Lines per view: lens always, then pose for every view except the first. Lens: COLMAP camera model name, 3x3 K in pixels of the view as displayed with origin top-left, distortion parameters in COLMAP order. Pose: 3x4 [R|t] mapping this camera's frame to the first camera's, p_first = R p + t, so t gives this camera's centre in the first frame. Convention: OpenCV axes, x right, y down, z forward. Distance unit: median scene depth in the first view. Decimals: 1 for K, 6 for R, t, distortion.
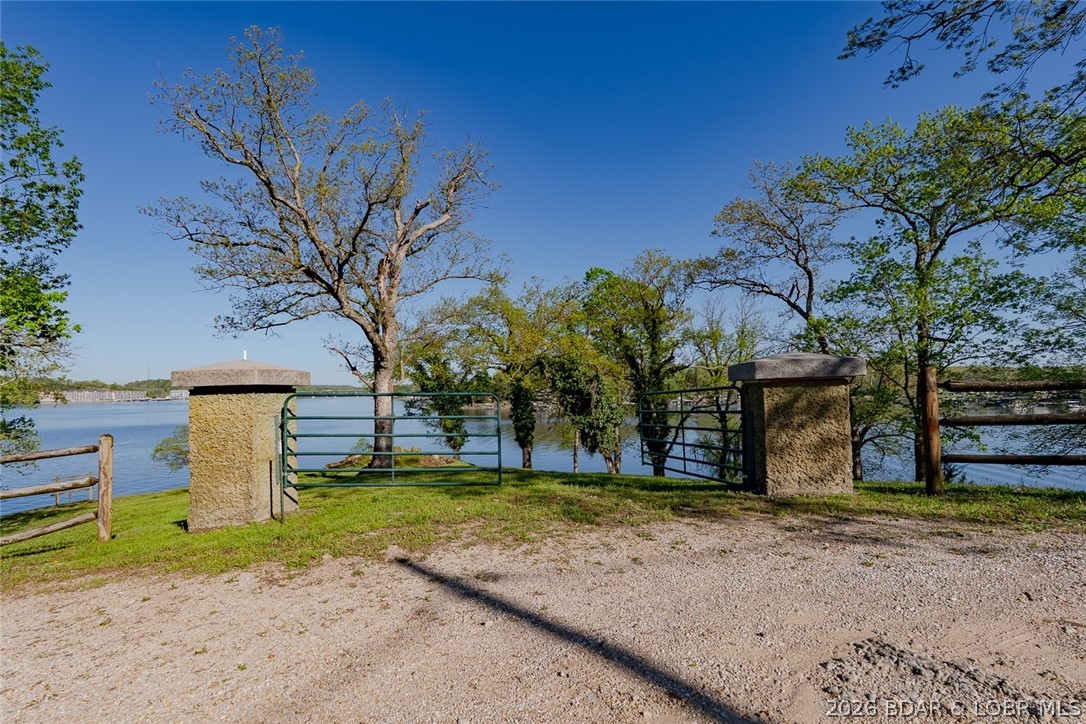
lens RADIAL K [[498.0, 0, 540.6], [0, 498.0, 380.4], [0, 0, 1]] dist [-0.001145, -0.000722]
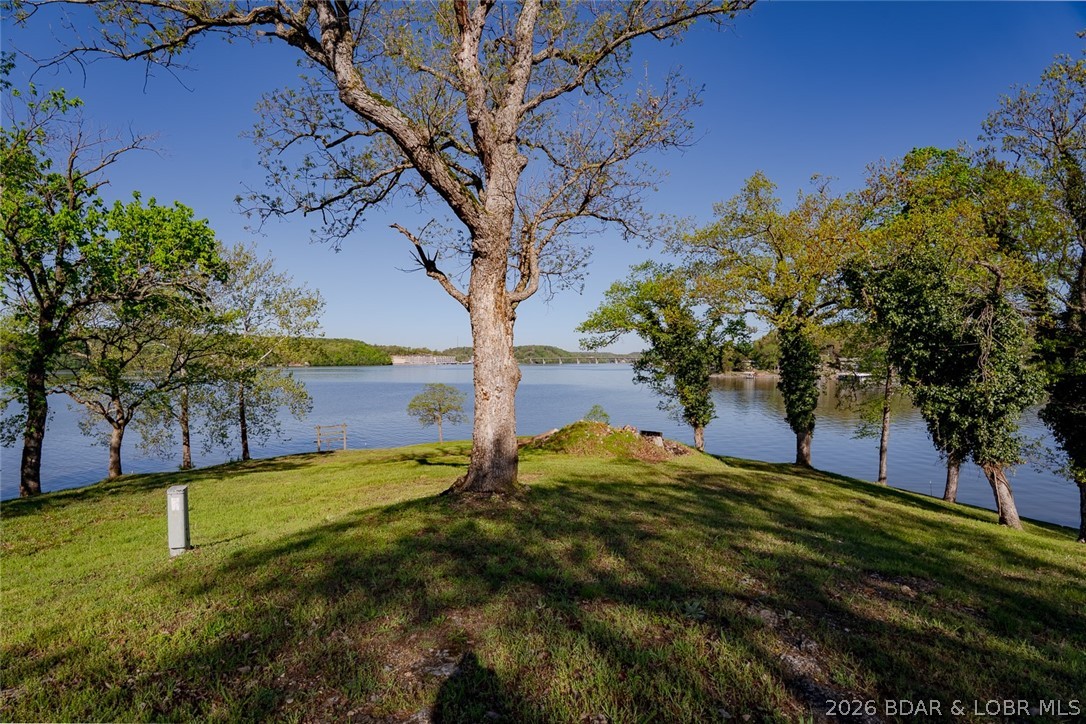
lens RADIAL K [[508.5, 0, 543.0], [0, 508.5, 362.0], [0, 0, 1]] dist [-0.114561, 0.023065]
pose [[0.880679, 0.013730, -0.473514, -0.043936], [0.000230, 0.999567, 0.029411, 0.037375], [0.473713, -0.026011, 0.880295, 0.452354]]
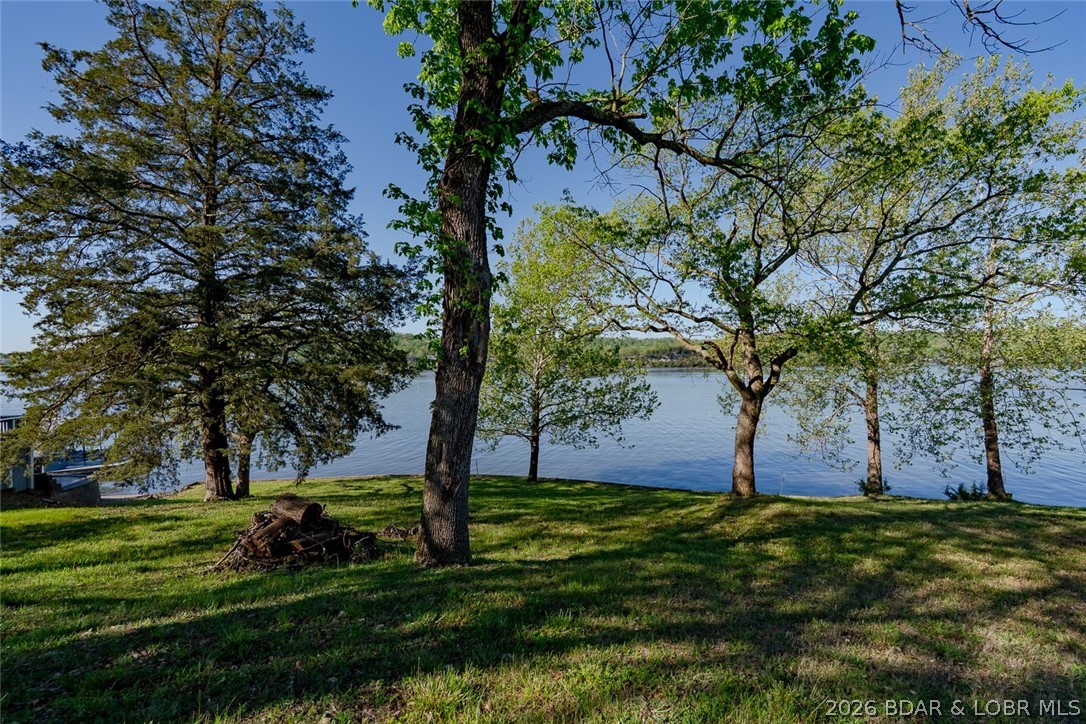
lens RADIAL K [[488.0, 0, 541.0], [0, 488.0, 362.5], [0, 0, 1]] dist [-0.001444, 0.000260]
pose [[-0.123561, 0.015415, -0.992217, -0.788925], [0.032097, 0.999418, 0.011530, 0.156915], [0.991818, -0.030422, -0.123983, 0.750771]]
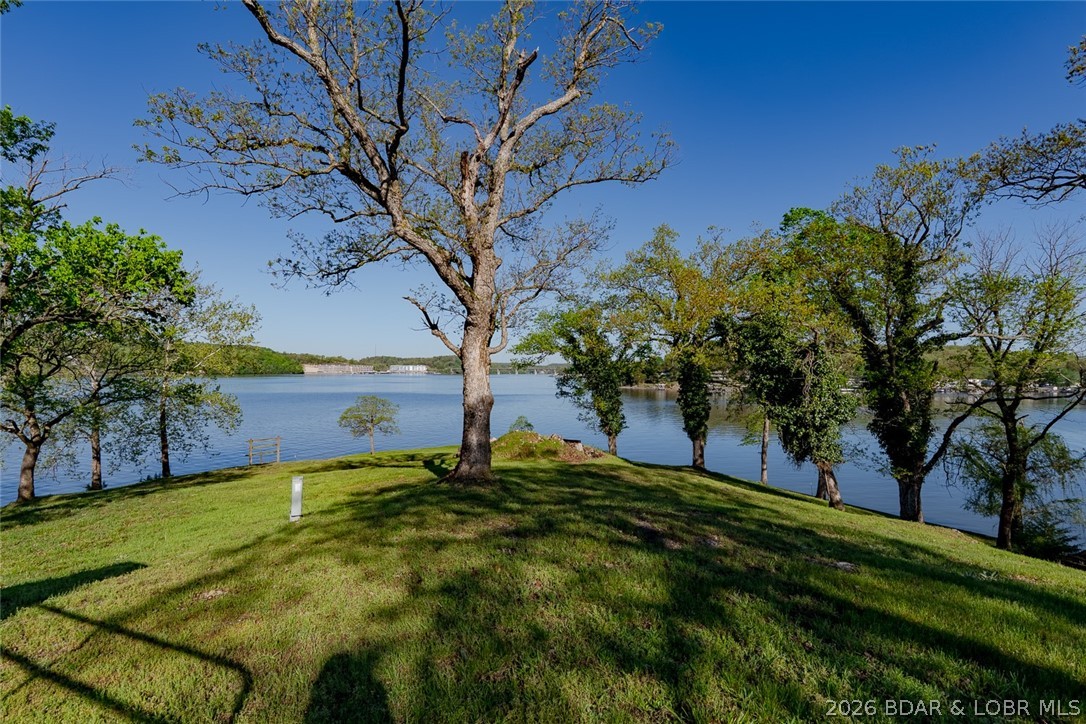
lens RADIAL K [[494.6, 0, 544.2], [0, 494.6, 363.0], [0, 0, 1]] dist [-0.003935, -0.000059]
pose [[0.944778, 0.015555, -0.327343, -0.006837], [-0.013531, 0.999873, 0.008461, 0.012965], [0.327433, -0.003564, 0.944868, 0.289803]]
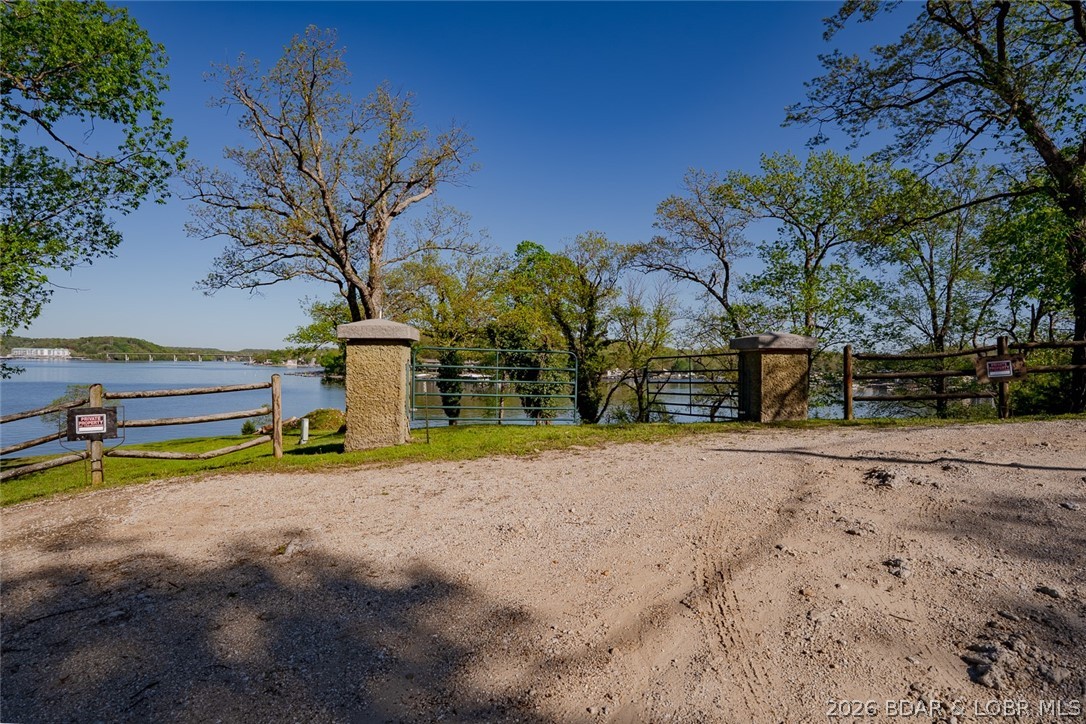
lens RADIAL K [[520.4, 0, 535.9], [0, 520.4, 362.9], [0, 0, 1]] dist [-0.112343, 0.023458]
pose [[0.979853, 0.030598, 0.197365, -0.128880], [-0.034783, 0.999237, 0.017770, 0.009354], [-0.196670, -0.024277, 0.980169, -0.098354]]
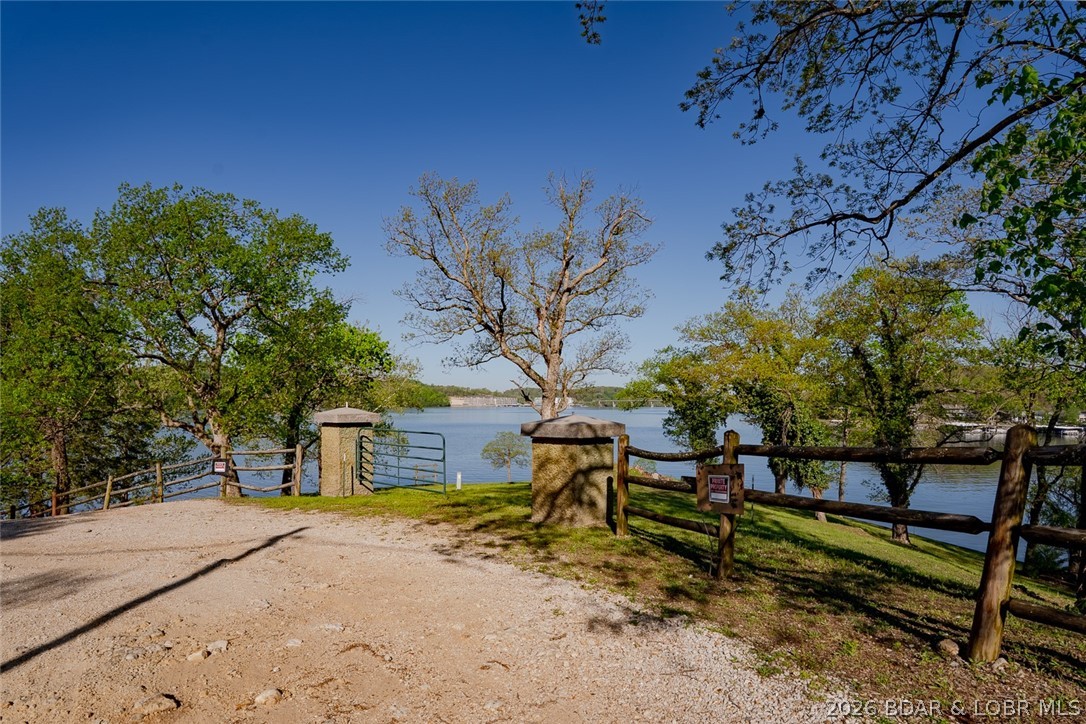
lens RADIAL K [[546.7, 0, 547.2], [0, 546.7, 393.9], [0, 0, 1]] dist [-0.115229, 0.024946]
pose [[0.819323, 0.010827, -0.573230, 0.307529], [-0.007122, 0.999937, 0.008706, -0.030964], [0.573288, -0.003051, 0.819348, -0.048112]]
